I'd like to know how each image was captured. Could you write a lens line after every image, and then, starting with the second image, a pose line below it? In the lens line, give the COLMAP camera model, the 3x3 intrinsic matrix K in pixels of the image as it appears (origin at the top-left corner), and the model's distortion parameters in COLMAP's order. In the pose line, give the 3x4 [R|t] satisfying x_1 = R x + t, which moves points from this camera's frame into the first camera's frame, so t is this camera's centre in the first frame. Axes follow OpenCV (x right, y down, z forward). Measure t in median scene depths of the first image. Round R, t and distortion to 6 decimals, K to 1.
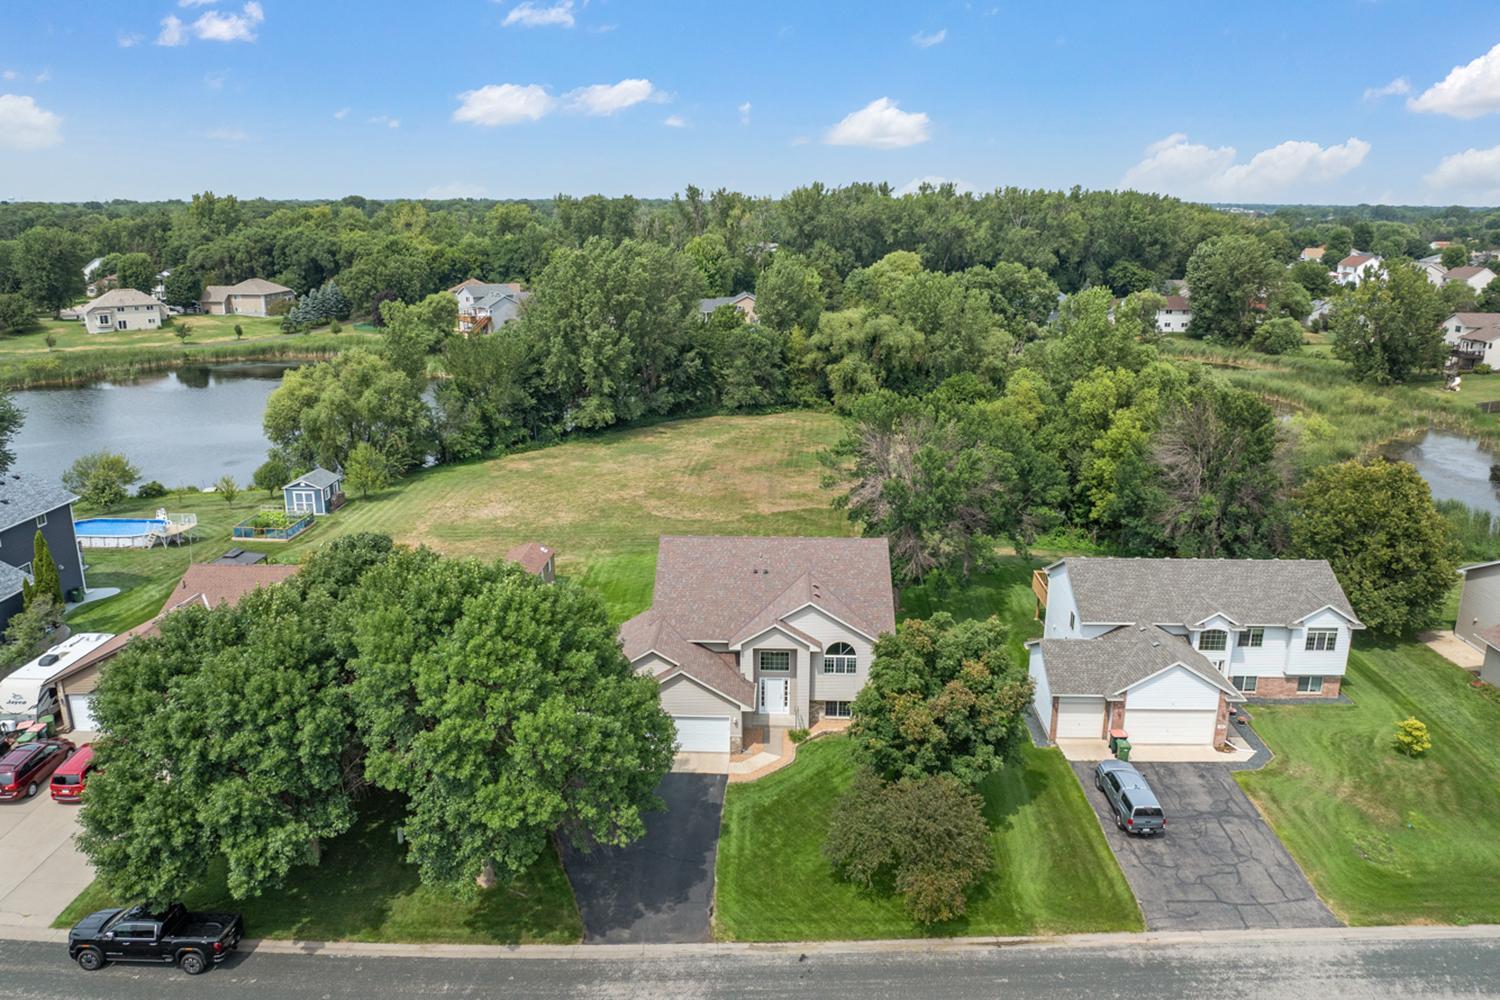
lens RADIAL K [[1064.5, 0, 750.0], [0, 1064.5, 500.0], [0, 0, 1]] dist [-0.036791, 0.003280]
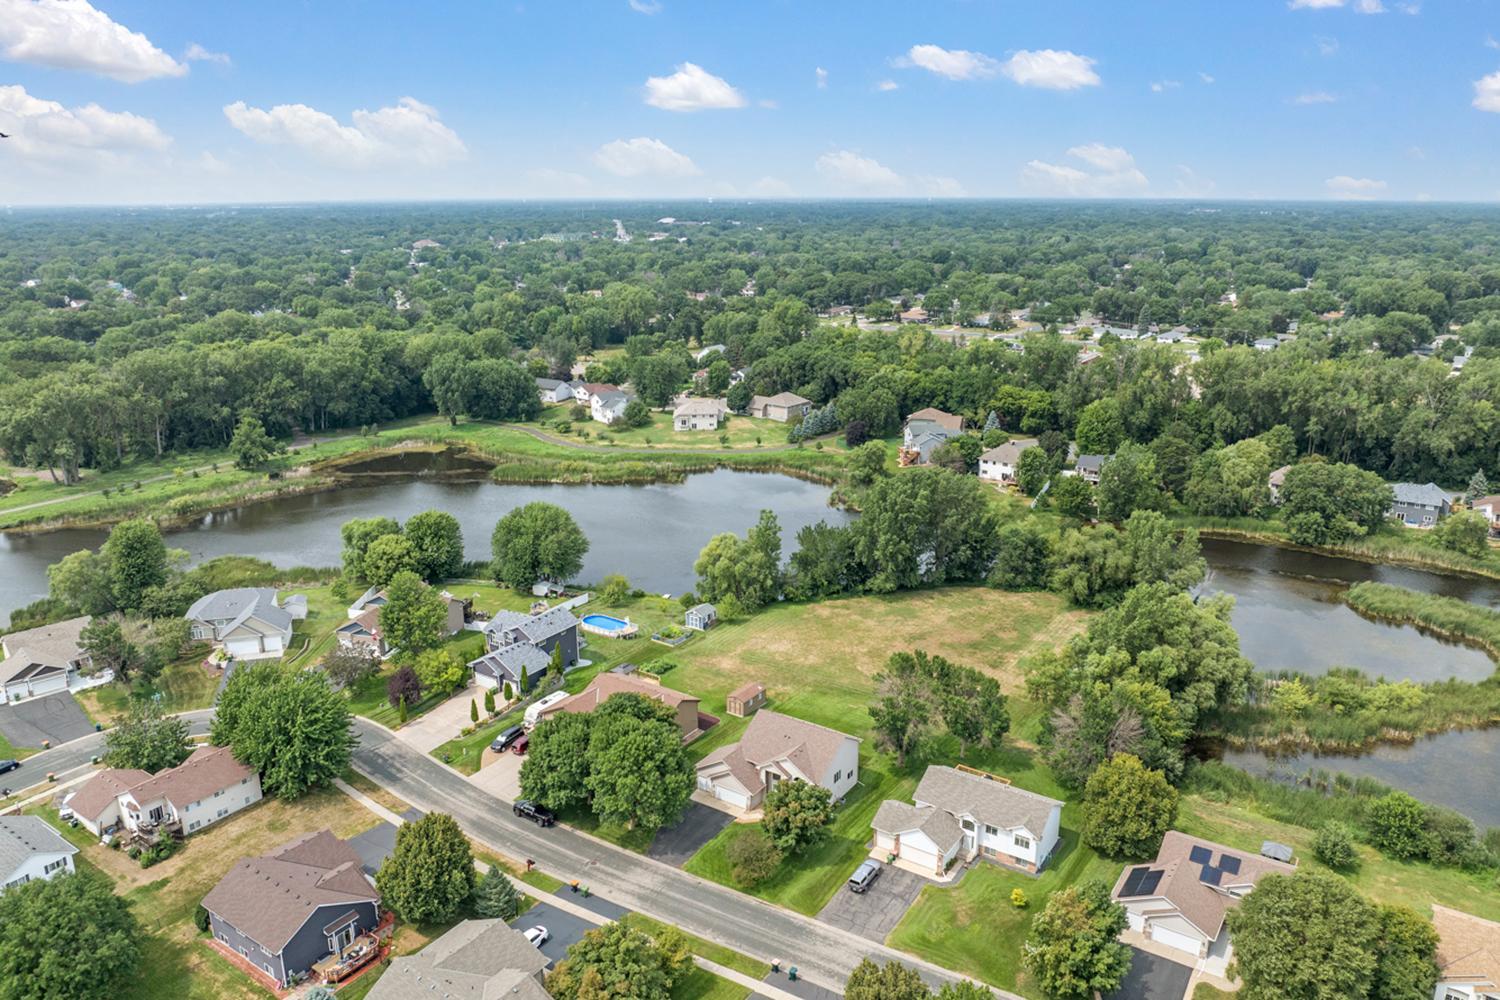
lens RADIAL K [[1064.5, 0, 750.0], [0, 1064.5, 500.0], [0, 0, 1]] dist [-0.011731, -0.047789]
pose [[0.844434, 0.142436, -0.516375, 0.719929], [-0.139813, 0.989190, 0.044218, -0.360332], [0.517091, 0.034857, 0.855220, -0.696157]]
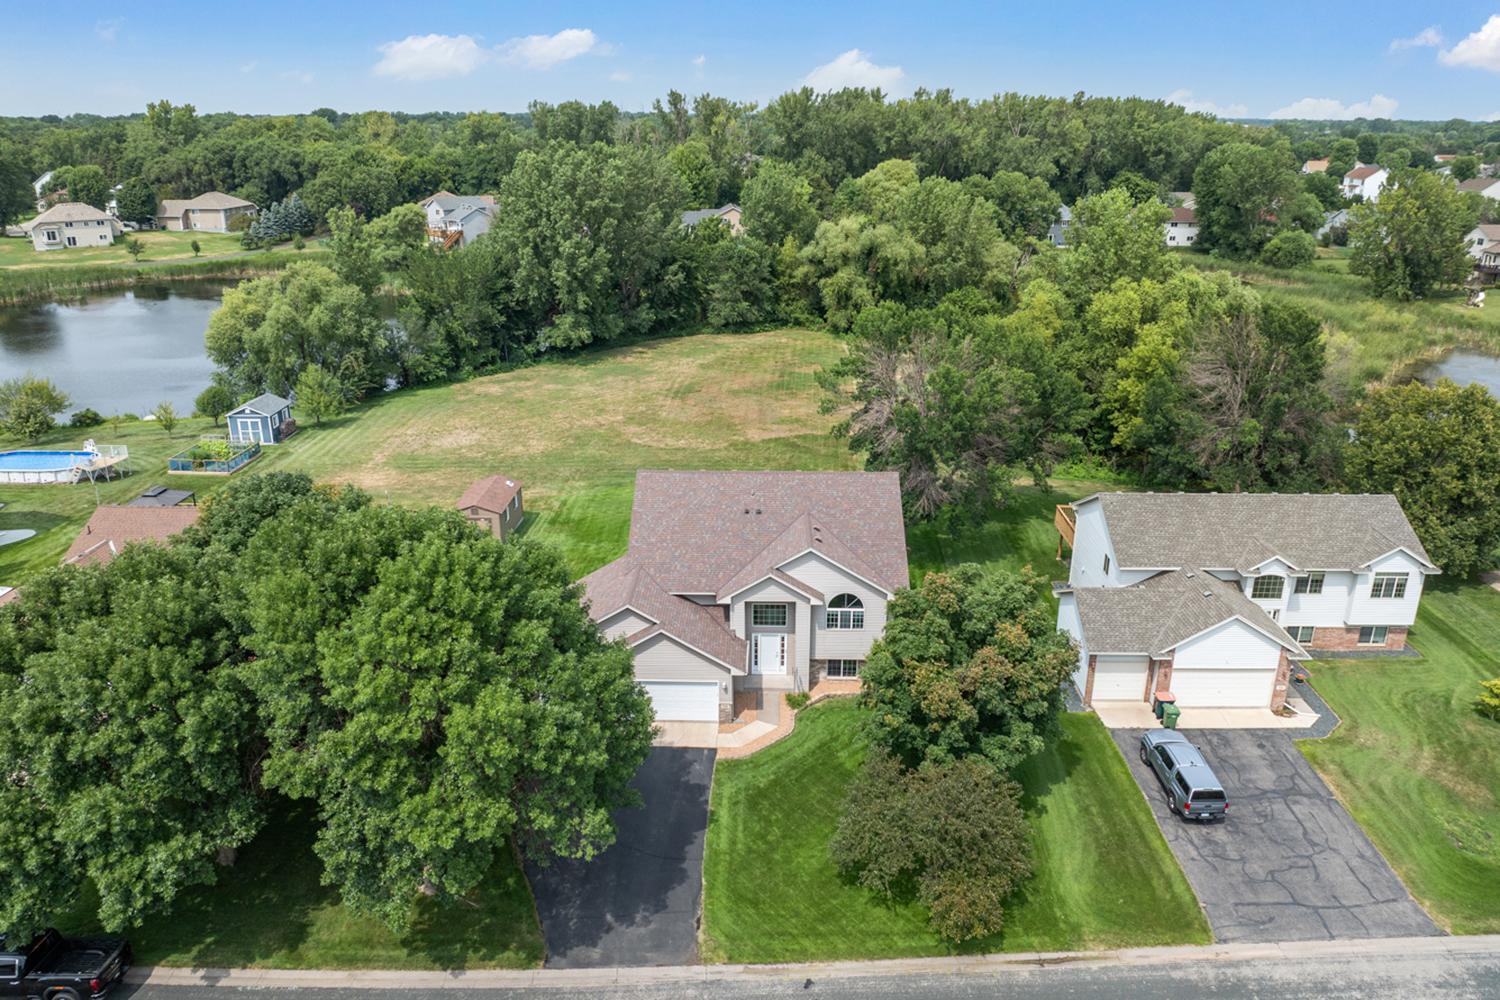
lens RADIAL K [[1064.5, 0, 750.0], [0, 1064.5, 500.0], [0, 0, 1]] dist [-0.036791, 0.003280]
pose [[0.999909, -0.005214, 0.012466, -0.001925], [0.004285, 0.997293, 0.073411, -0.003786], [-0.012815, -0.073351, 0.997224, 0.092711]]
